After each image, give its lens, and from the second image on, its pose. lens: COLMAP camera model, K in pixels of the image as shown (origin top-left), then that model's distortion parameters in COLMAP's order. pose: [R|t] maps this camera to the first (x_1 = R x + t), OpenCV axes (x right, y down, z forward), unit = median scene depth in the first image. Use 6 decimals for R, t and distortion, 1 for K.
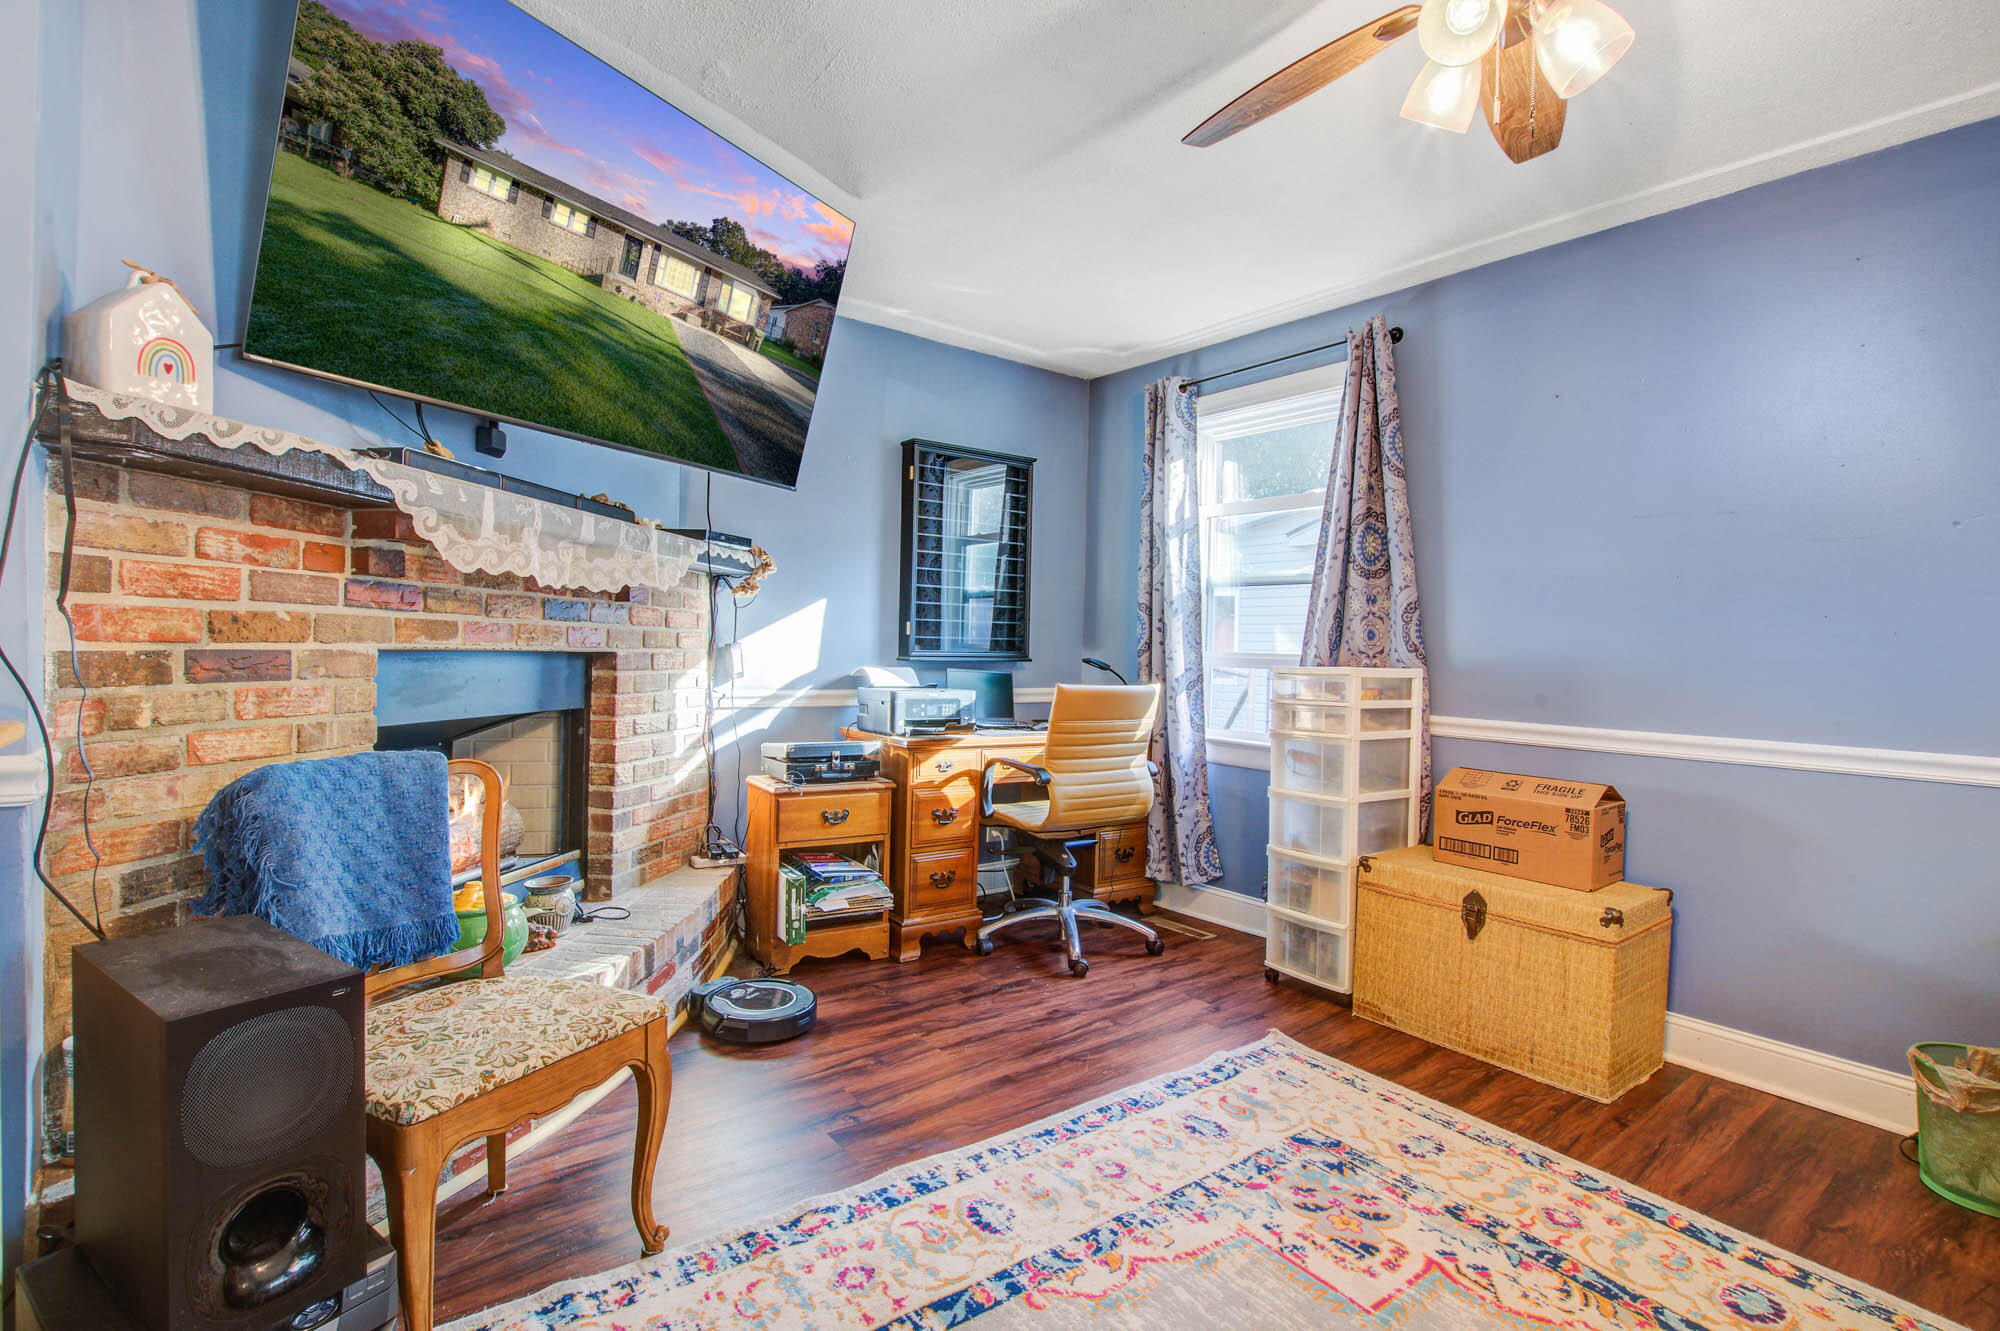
lens RADIAL K [[946.7, 0, 945.7], [0, 946.7, 653.3], [0, 0, 1]] dist [-0.023836, 0.001327]
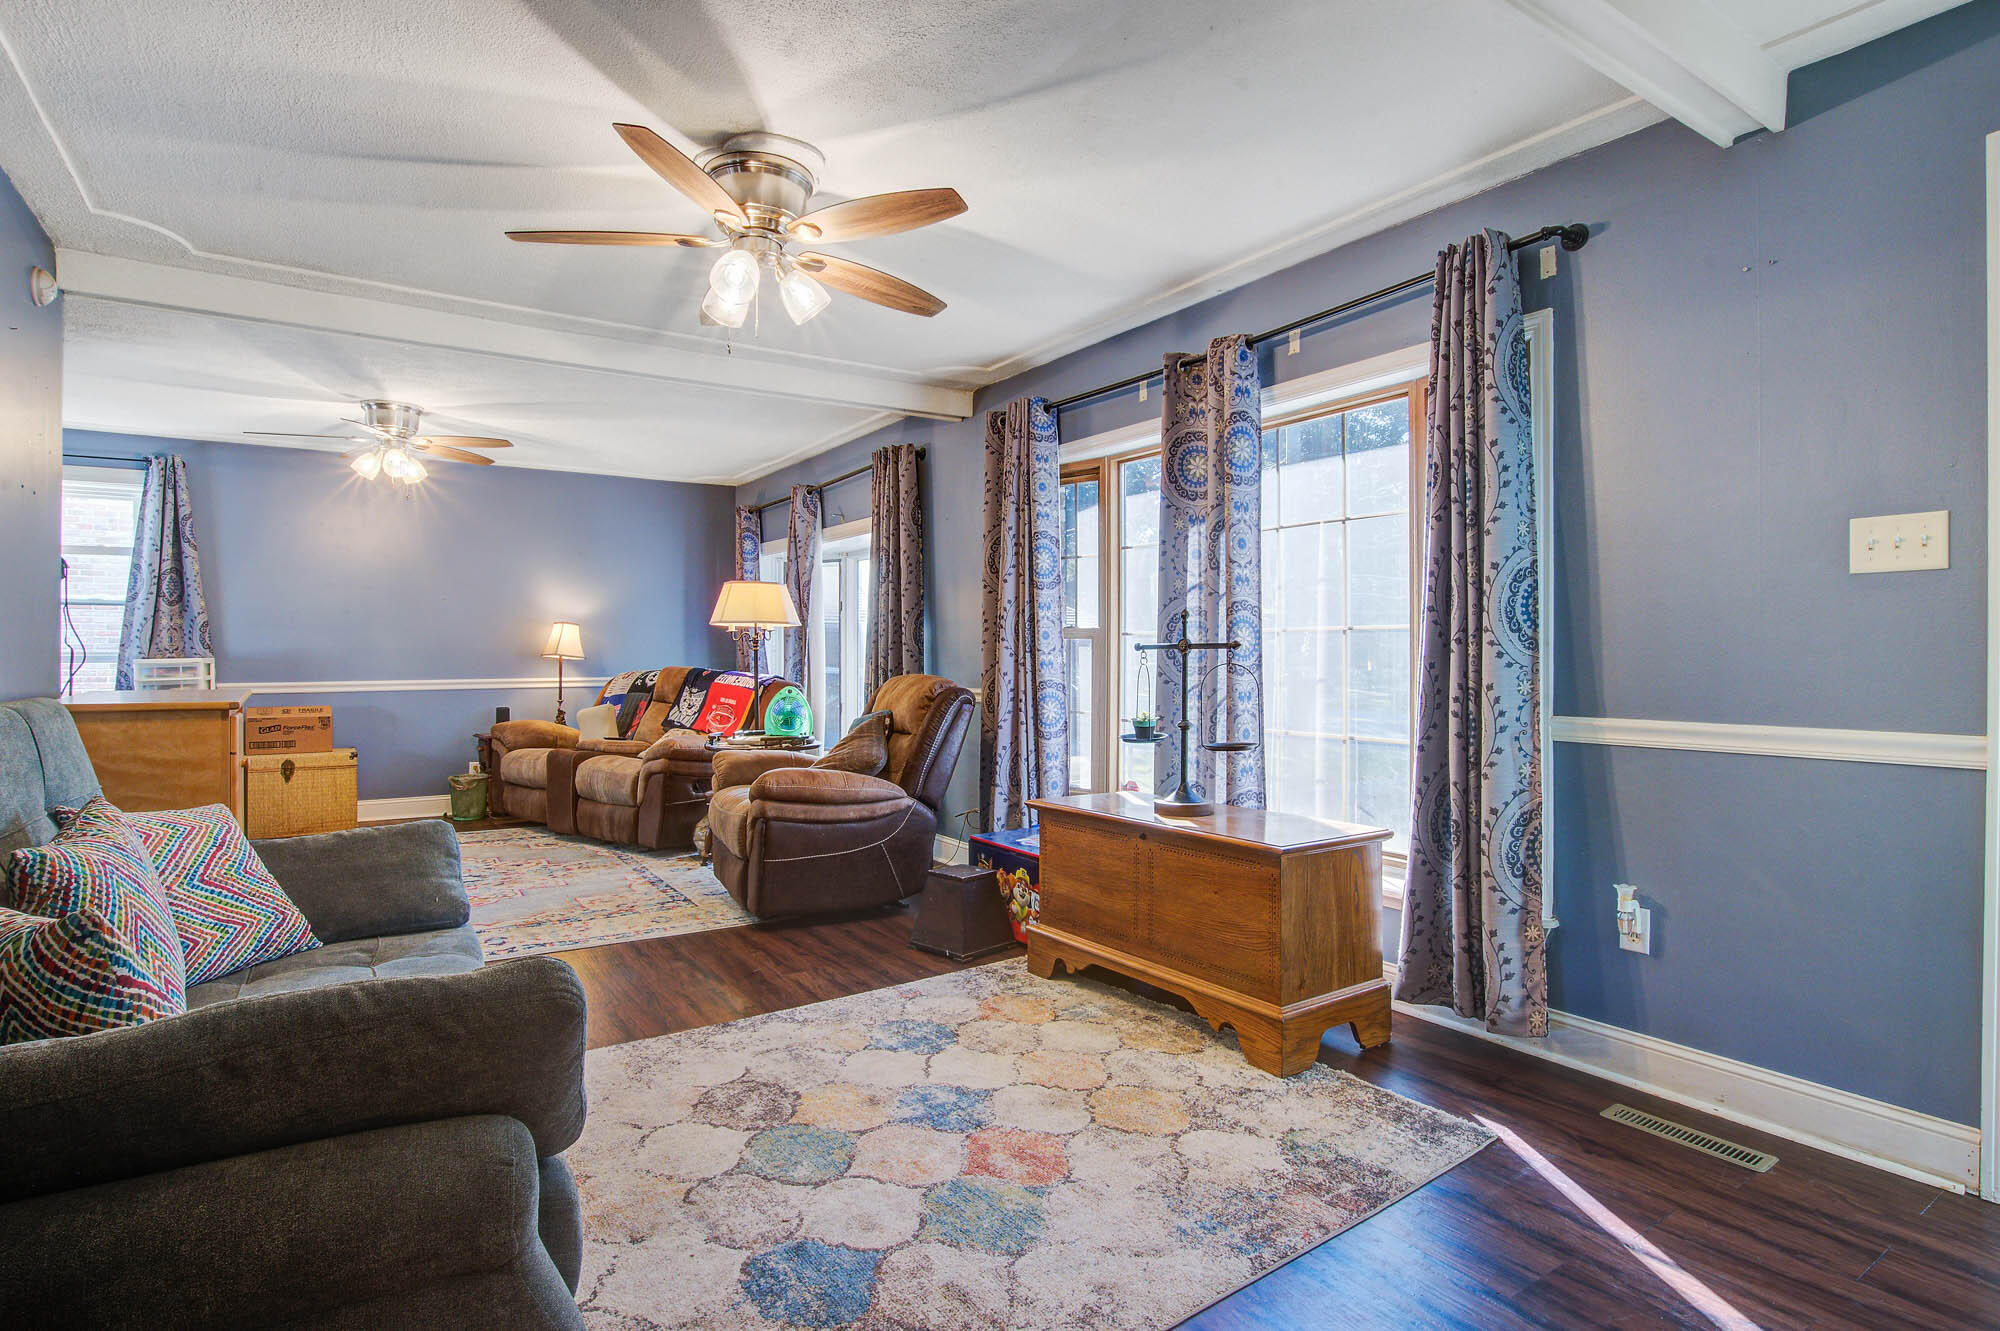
lens RADIAL K [[1044.8, 0, 1003.5], [0, 1044.8, 655.6], [0, 0, 1]] dist [-0.006389, 0.001950]
pose [[0.052467, -0.032241, 0.998102, -1.388587], [0.014274, 0.999401, 0.031533, -0.028867], [-0.998521, 0.012592, 0.052896, -0.614961]]
